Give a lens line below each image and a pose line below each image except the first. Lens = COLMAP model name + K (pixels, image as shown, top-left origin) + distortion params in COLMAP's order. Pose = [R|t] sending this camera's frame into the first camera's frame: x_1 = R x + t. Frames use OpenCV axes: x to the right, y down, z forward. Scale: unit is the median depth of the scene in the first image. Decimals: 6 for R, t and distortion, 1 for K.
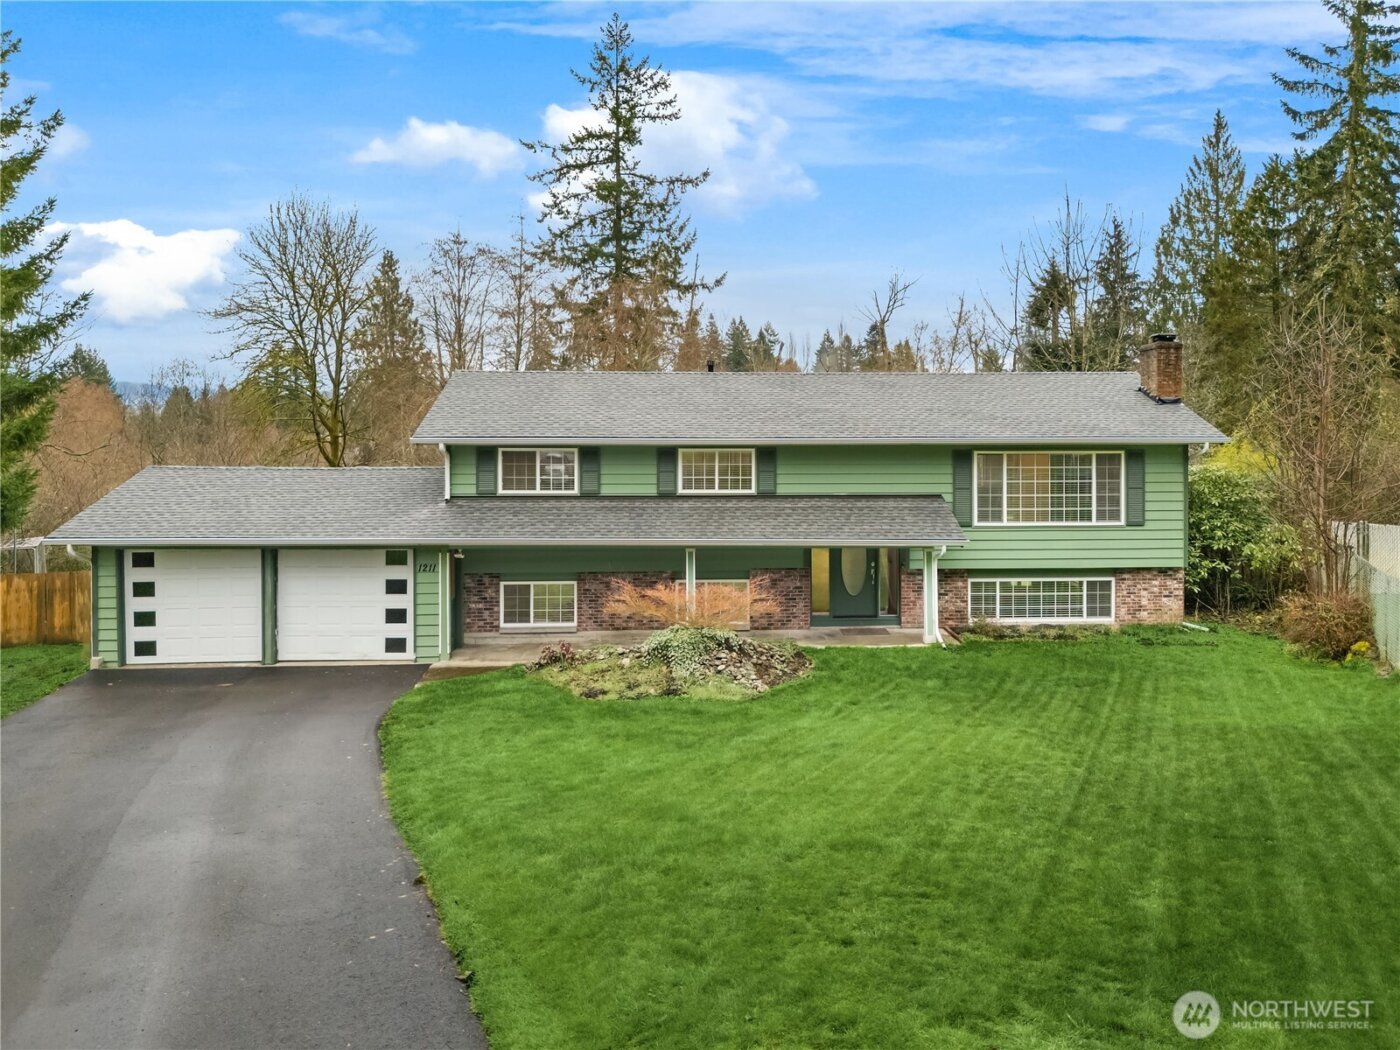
lens RADIAL K [[1011.7, 0, 700.0], [0, 1011.7, 525.0], [0, 0, 1]] dist [0.041716, -0.001652]
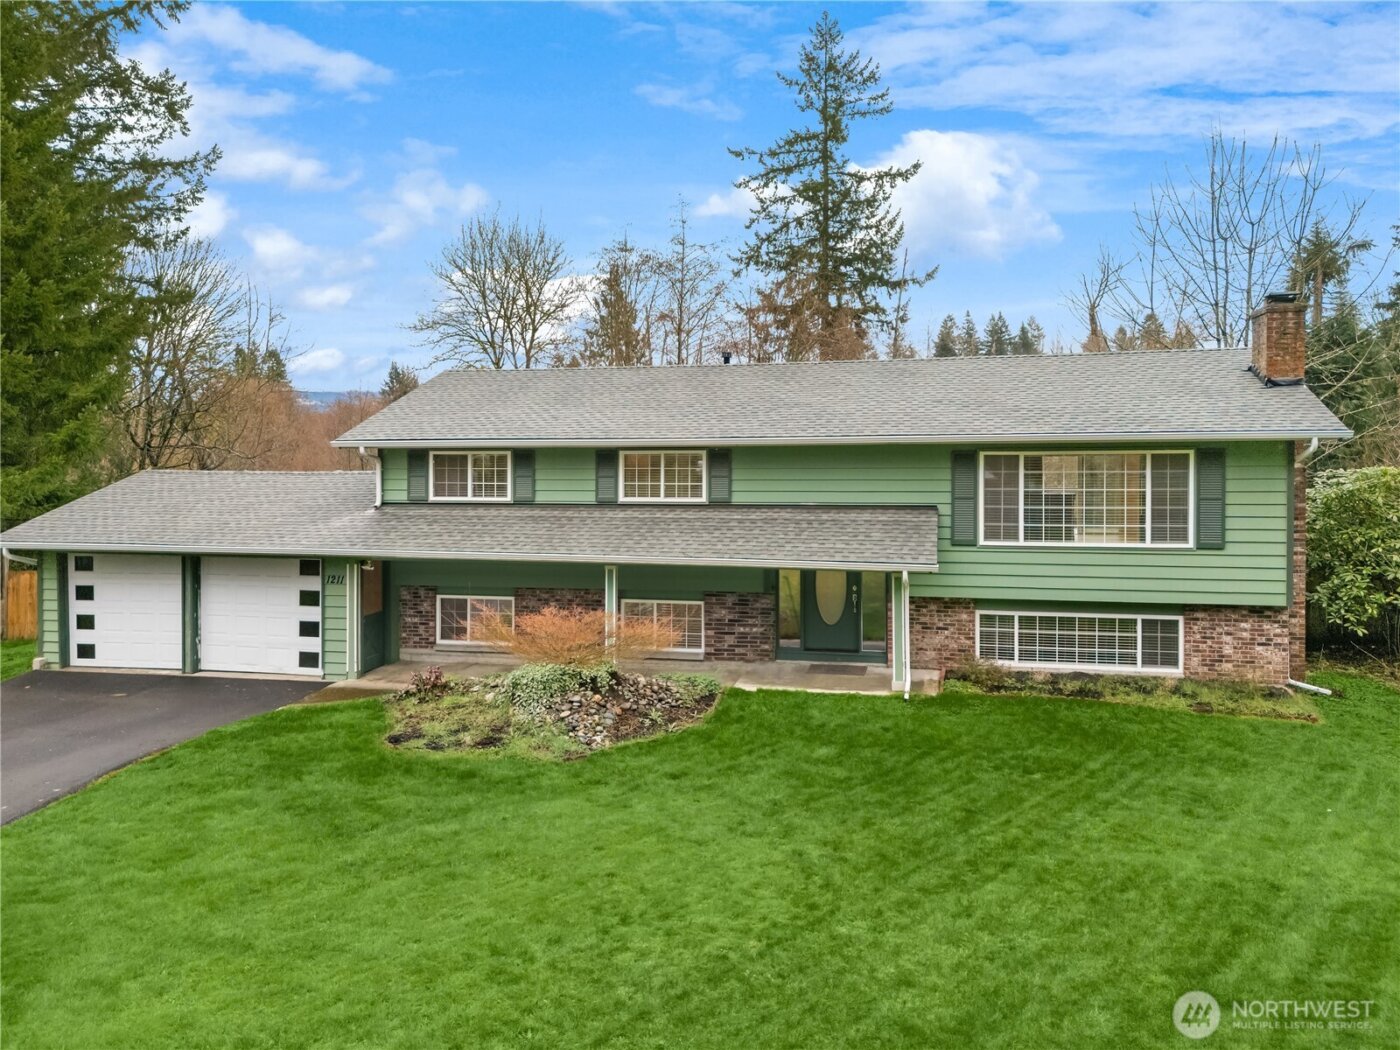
lens RADIAL K [[957.7, 0, 700.0], [0, 957.7, 525.0], [0, 0, 1]] dist [0.044568, 0.001631]
pose [[0.961103, 0.015593, -0.275748, 0.259685], [-0.014326, 0.999876, 0.006606, -0.016331], [0.275817, -0.002399, 0.961207, 0.204914]]
